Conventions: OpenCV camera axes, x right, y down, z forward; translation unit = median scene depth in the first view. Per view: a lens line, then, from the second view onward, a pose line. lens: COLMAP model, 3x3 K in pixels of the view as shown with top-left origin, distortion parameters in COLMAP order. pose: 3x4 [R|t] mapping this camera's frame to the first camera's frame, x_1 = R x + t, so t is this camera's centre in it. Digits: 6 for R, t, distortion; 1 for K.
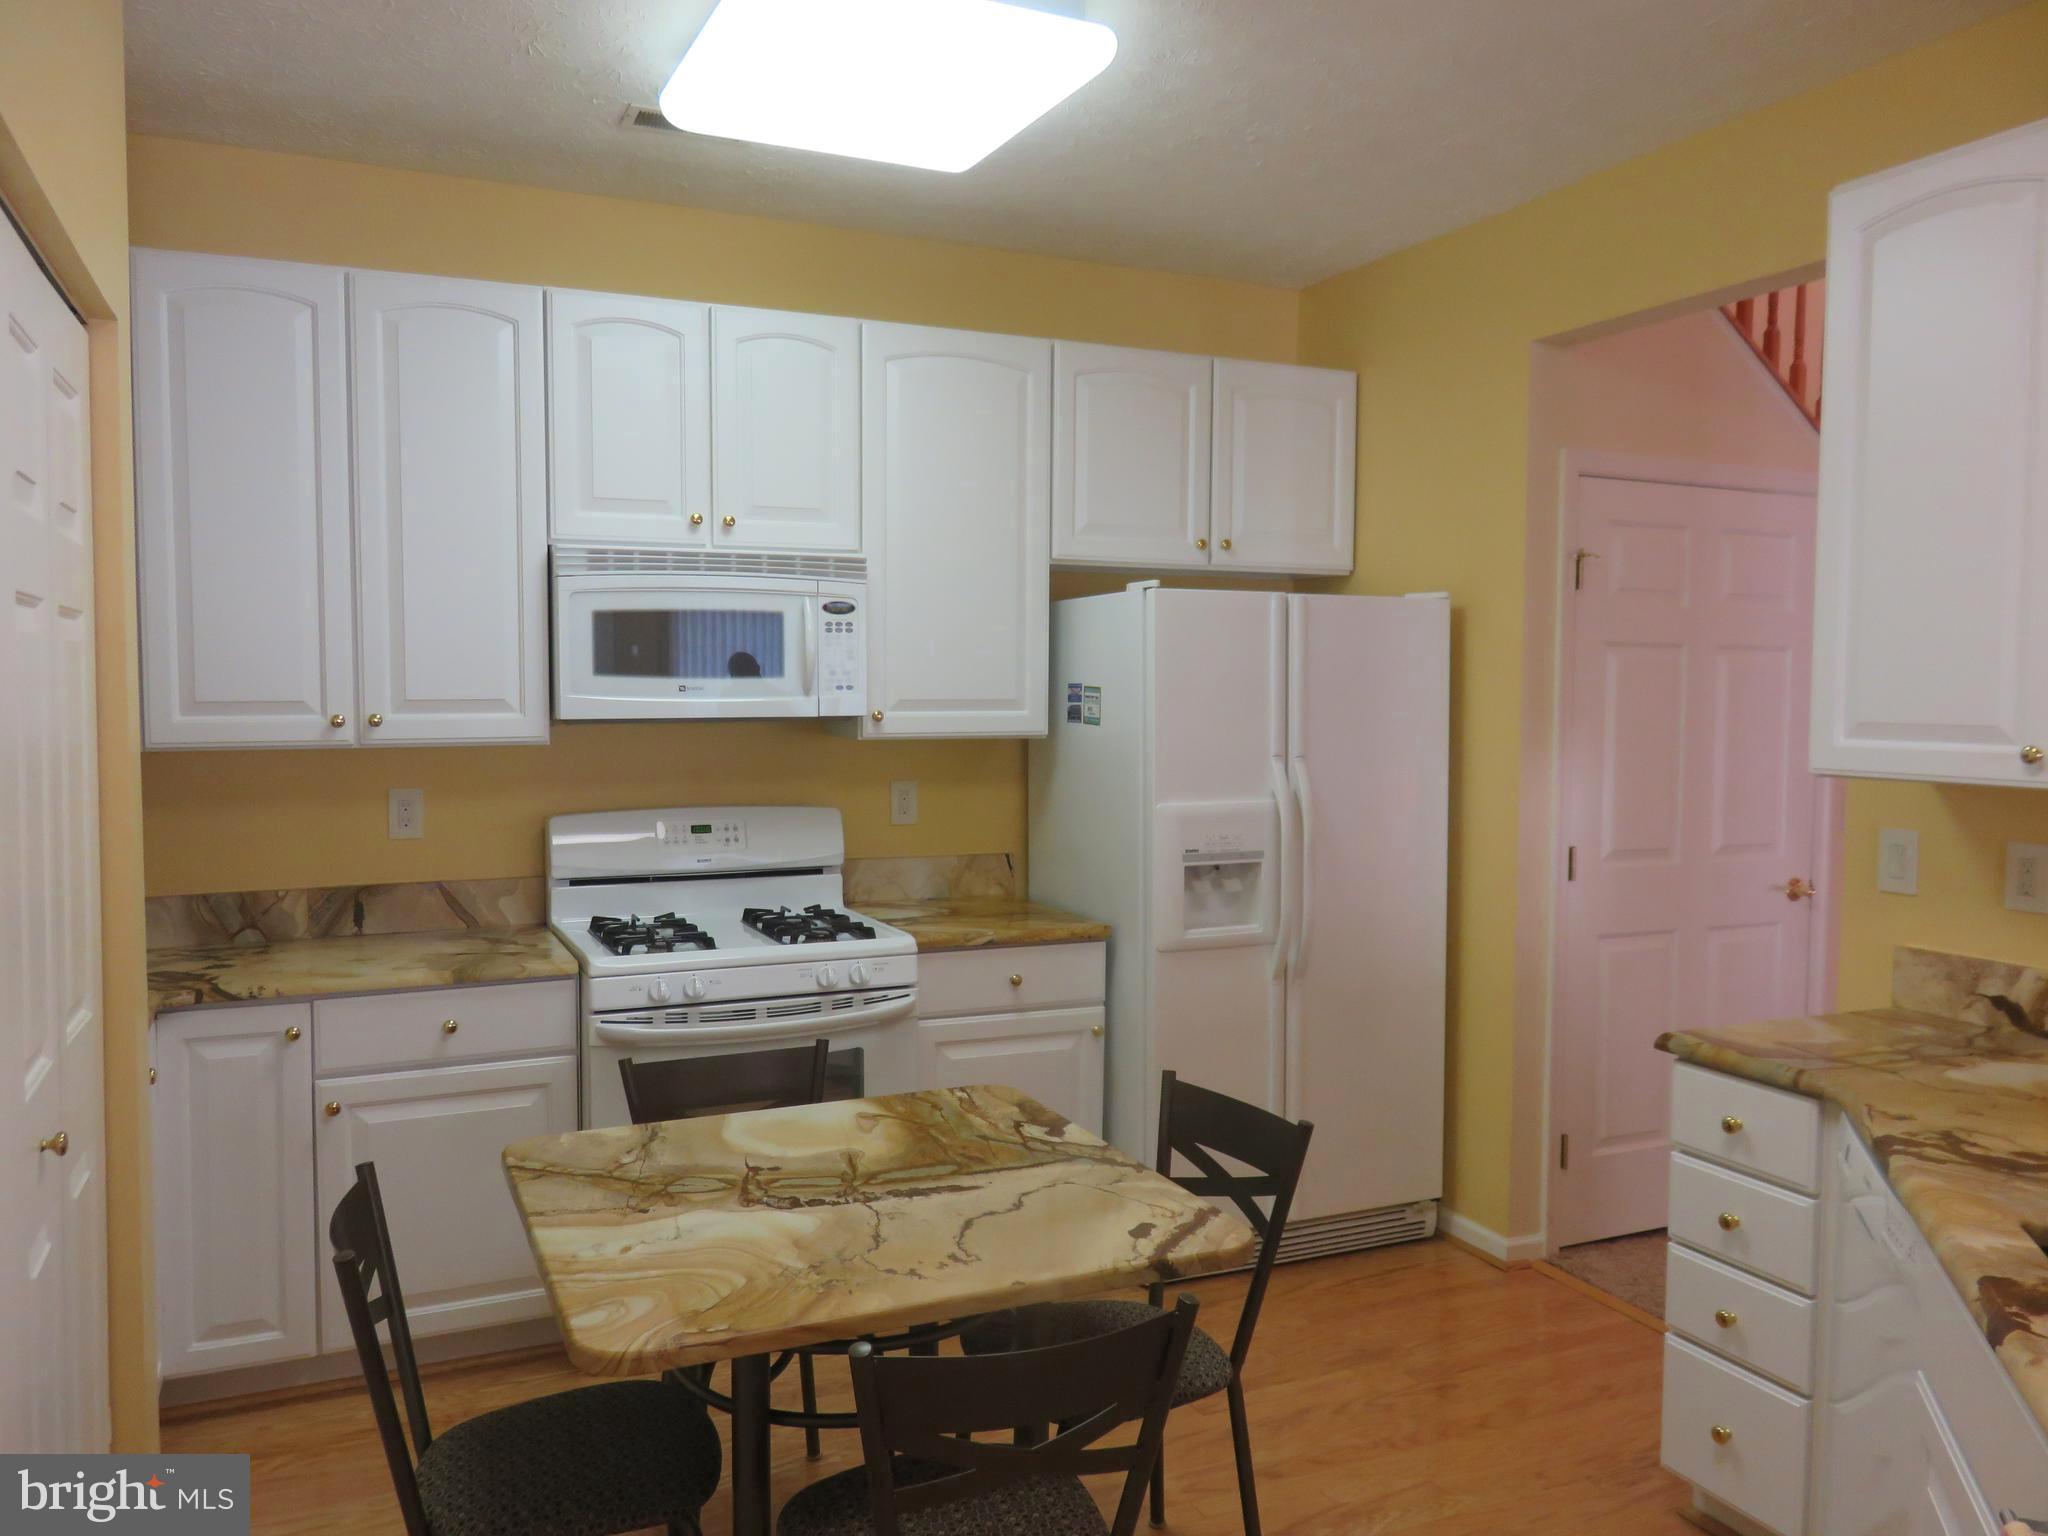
lens RADIAL K [[1550.2, 0, 1029.4], [0, 1550.2, 758.2], [0, 0, 1]] dist [-0.007830, 0.009622]
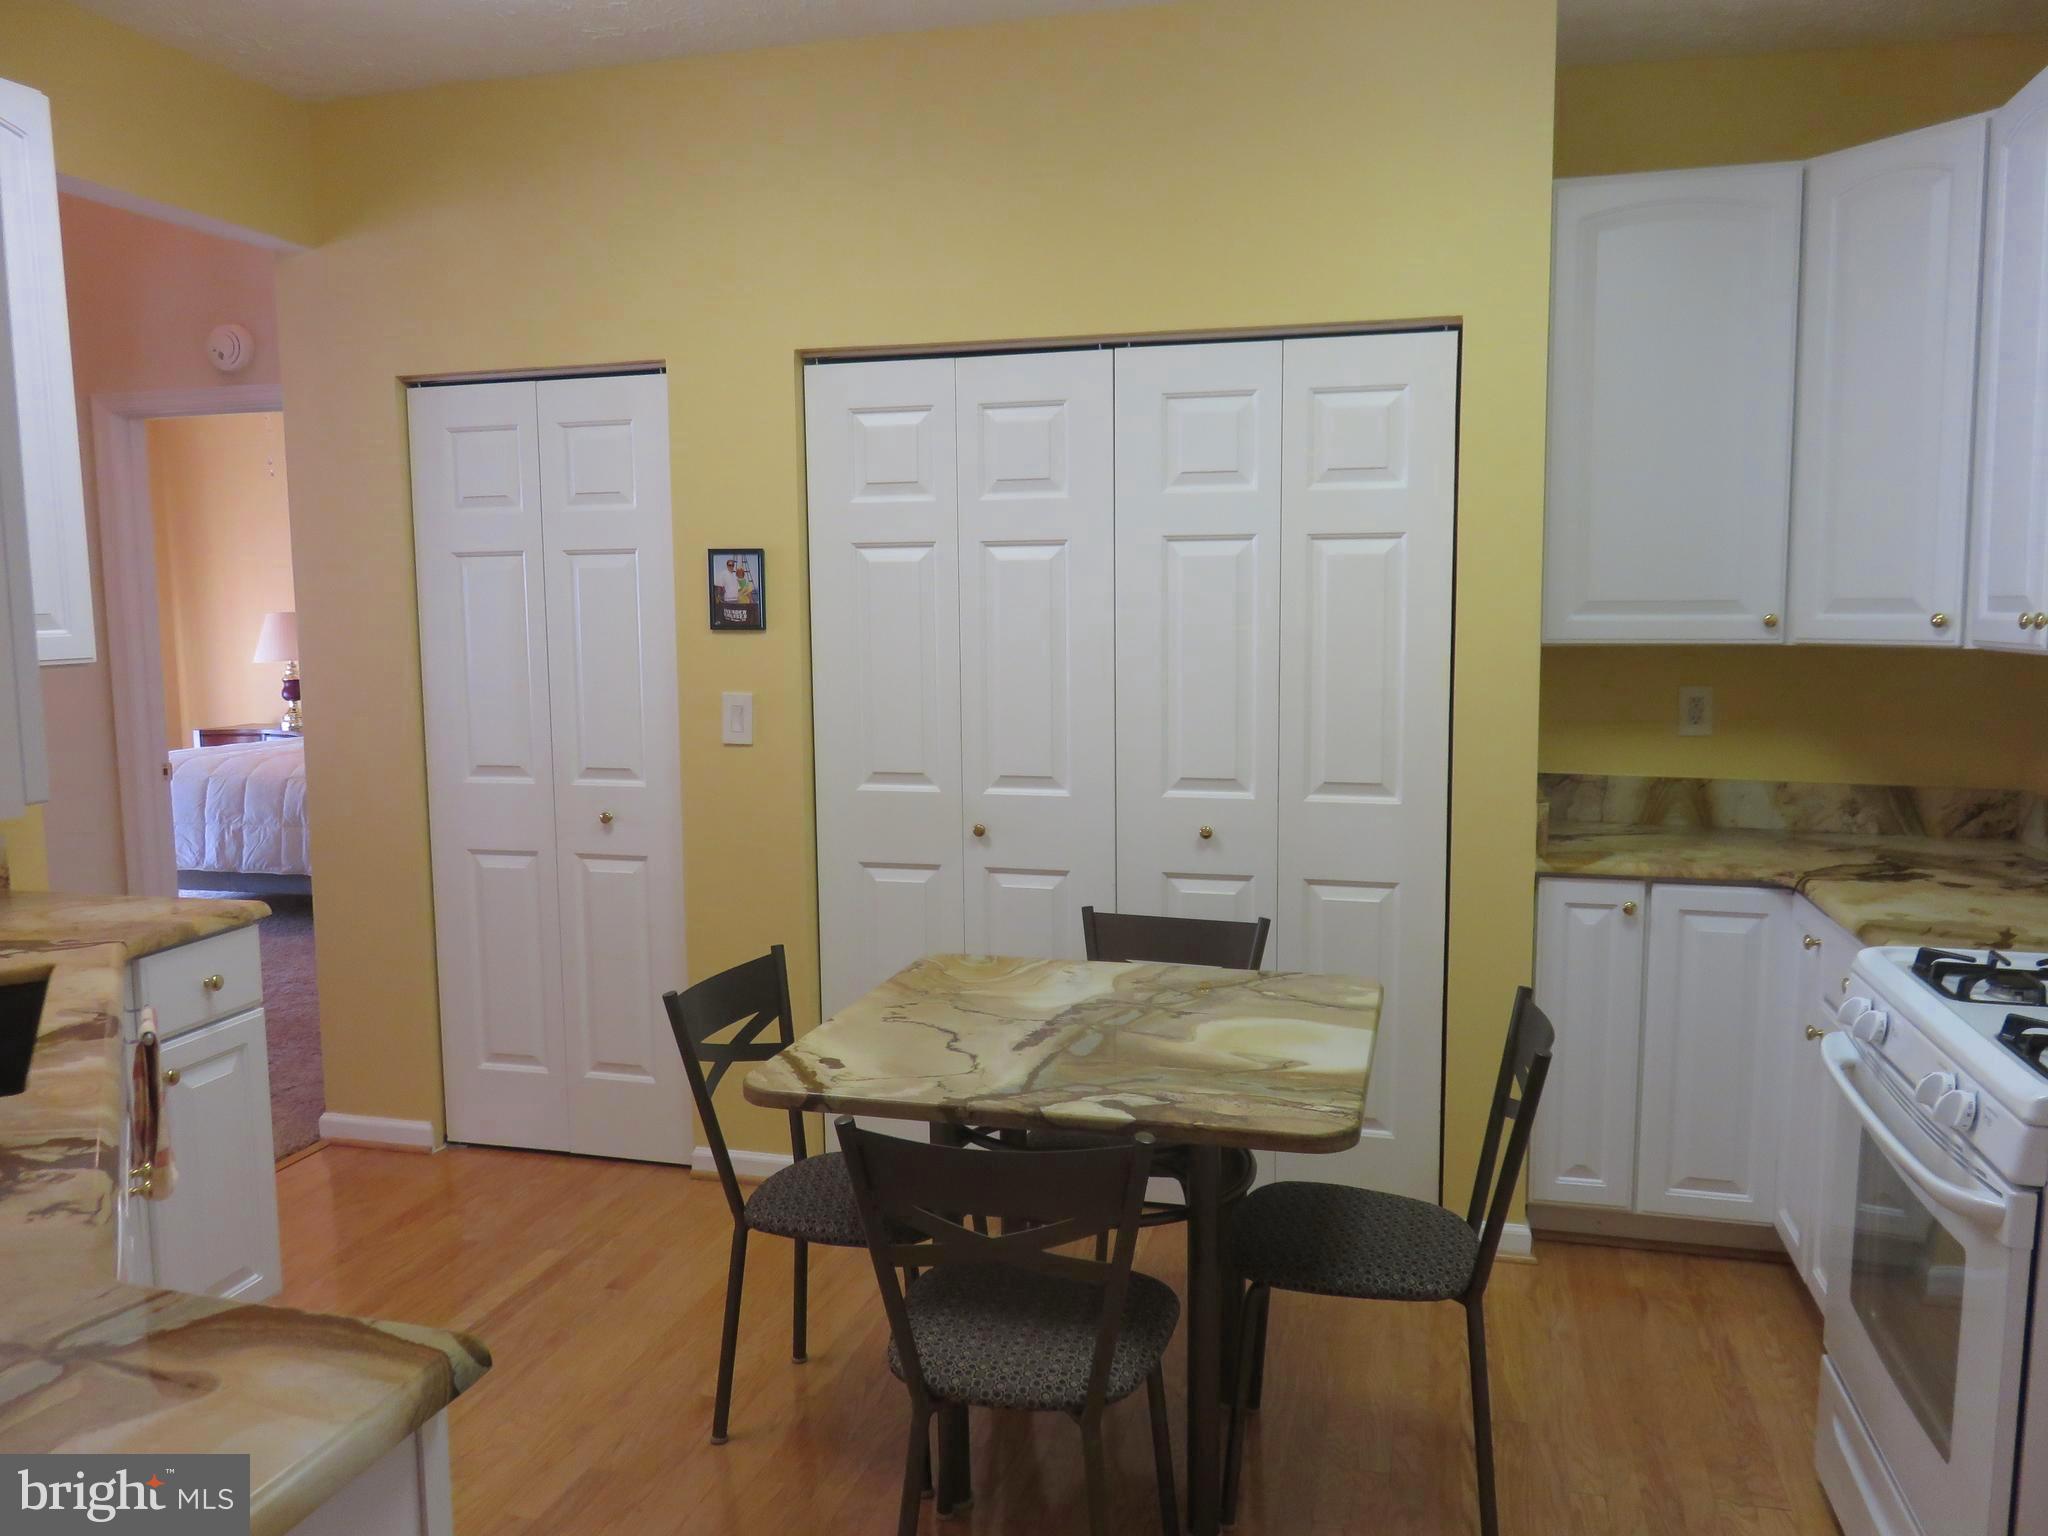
lens RADIAL K [[1550.2, 0, 1028.6], [0, 1550.2, 764.9], [0, 0, 1]] dist [-0.007830, 0.009622]
pose [[-0.639589, 0.082056, -0.764325, 0.514479], [-0.035307, 0.990102, 0.135839, -0.041443], [0.767906, 0.113867, -0.630361, 1.122404]]
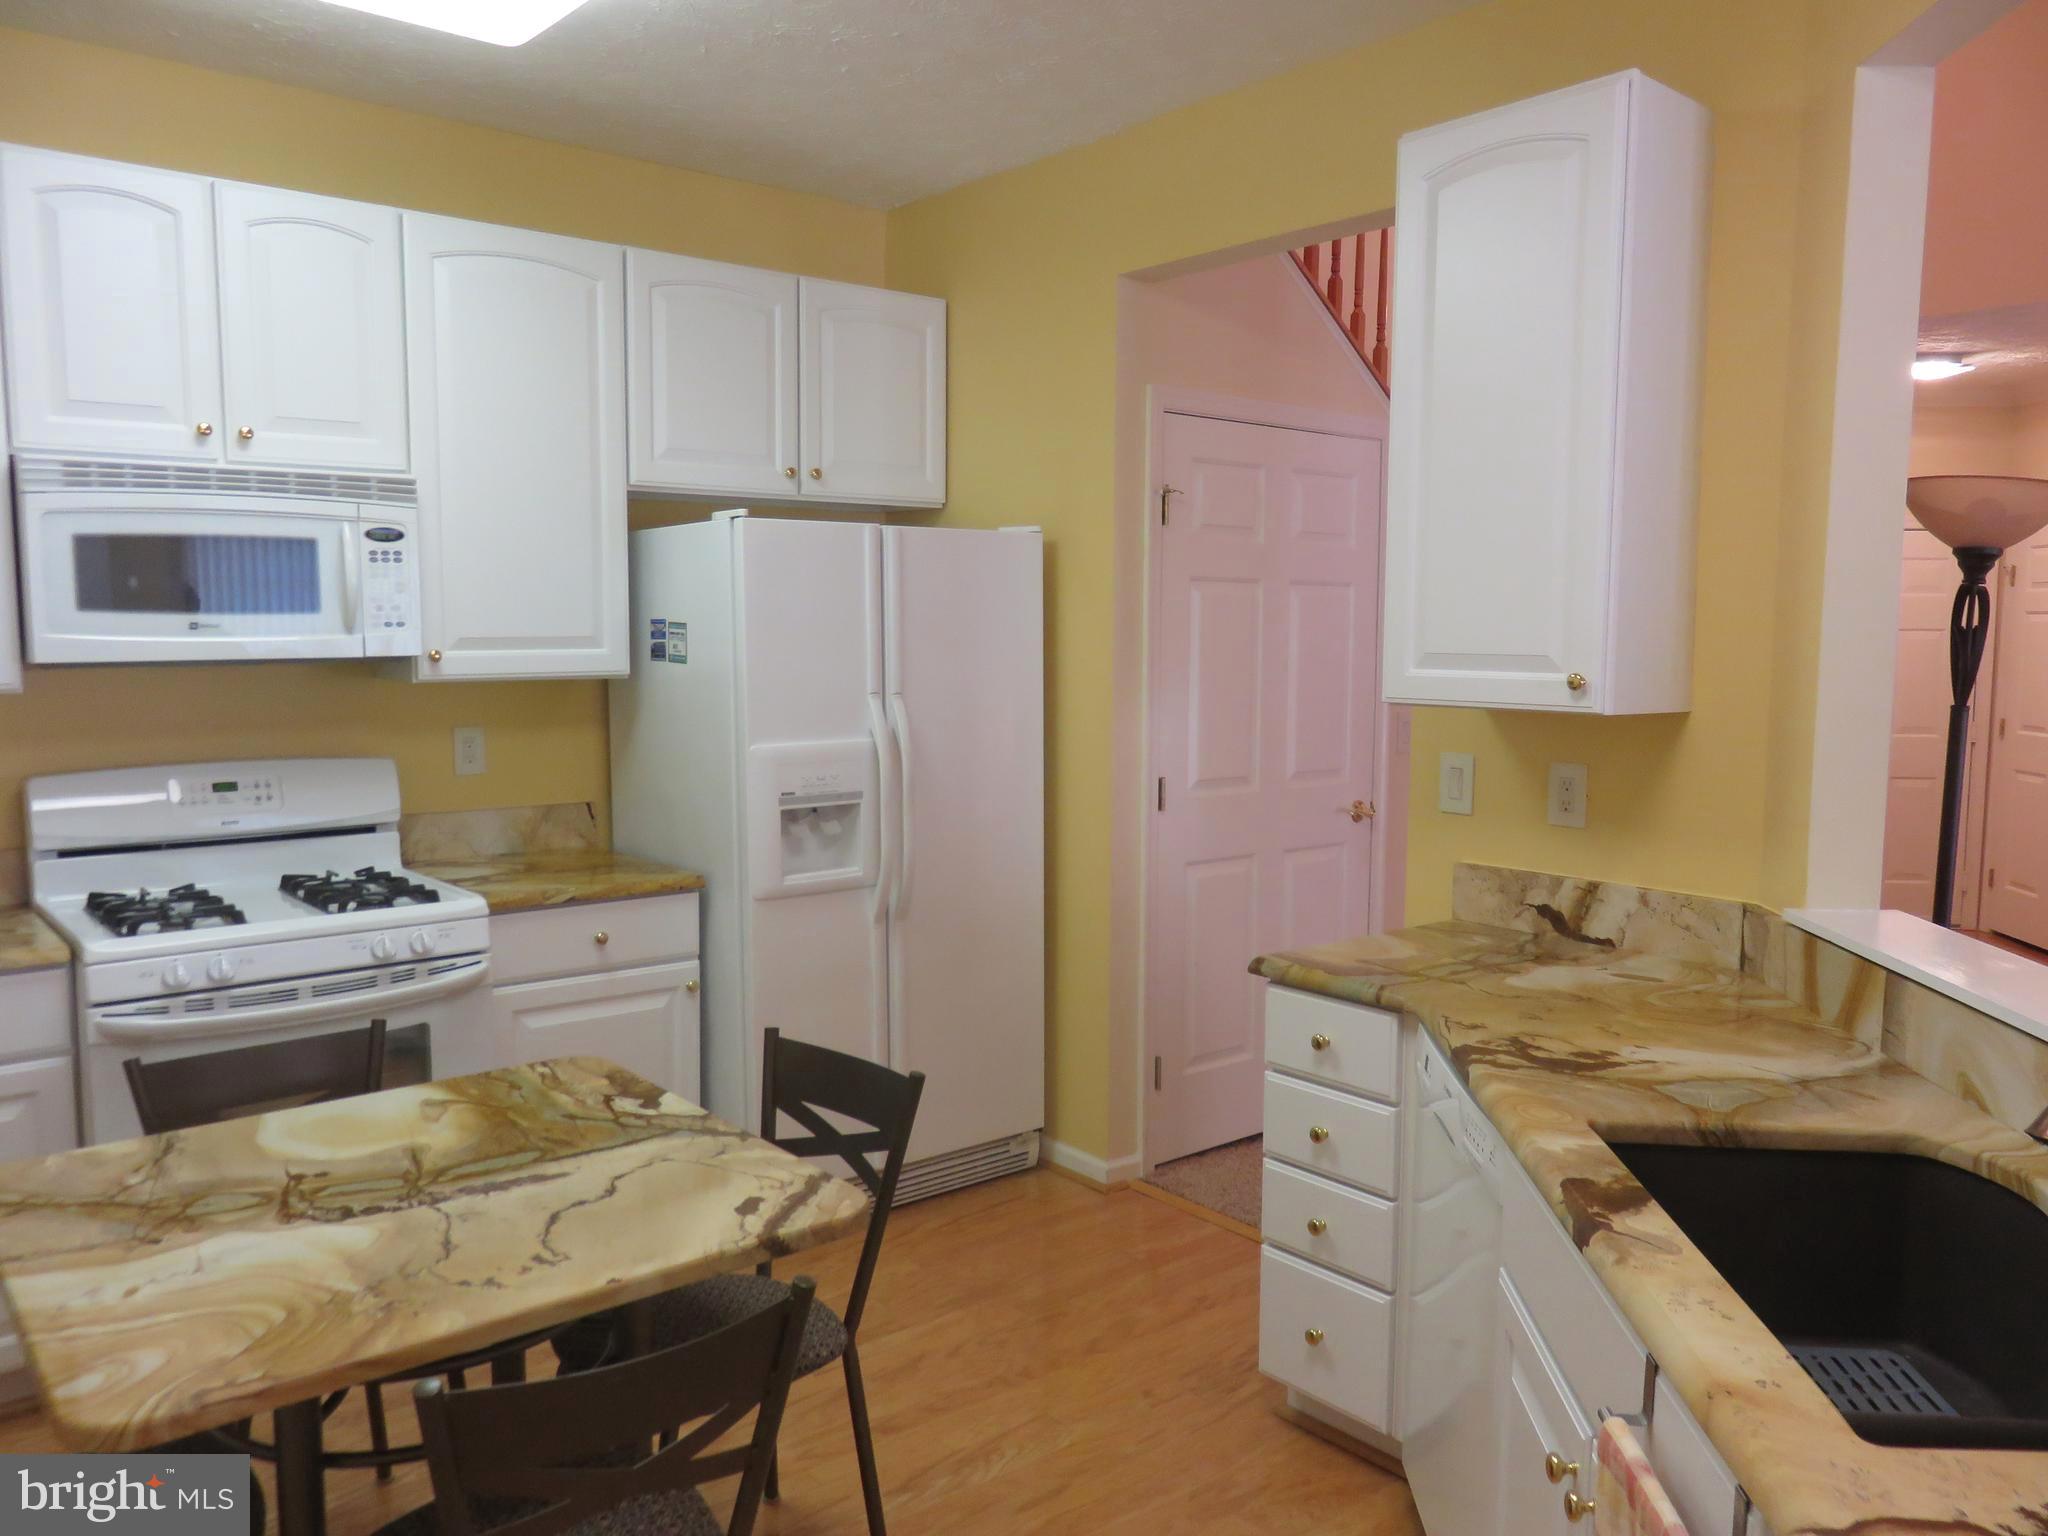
lens RADIAL K [[1550.2, 0, 1029.0], [0, 1550.2, 757.9], [0, 0, 1]] dist [-0.007830, 0.009622]
pose [[0.965153, -0.026146, 0.260379, -0.000464], [0.015711, 0.998991, 0.042076, -0.000306], [-0.261216, -0.036519, 0.964589, 0.043084]]
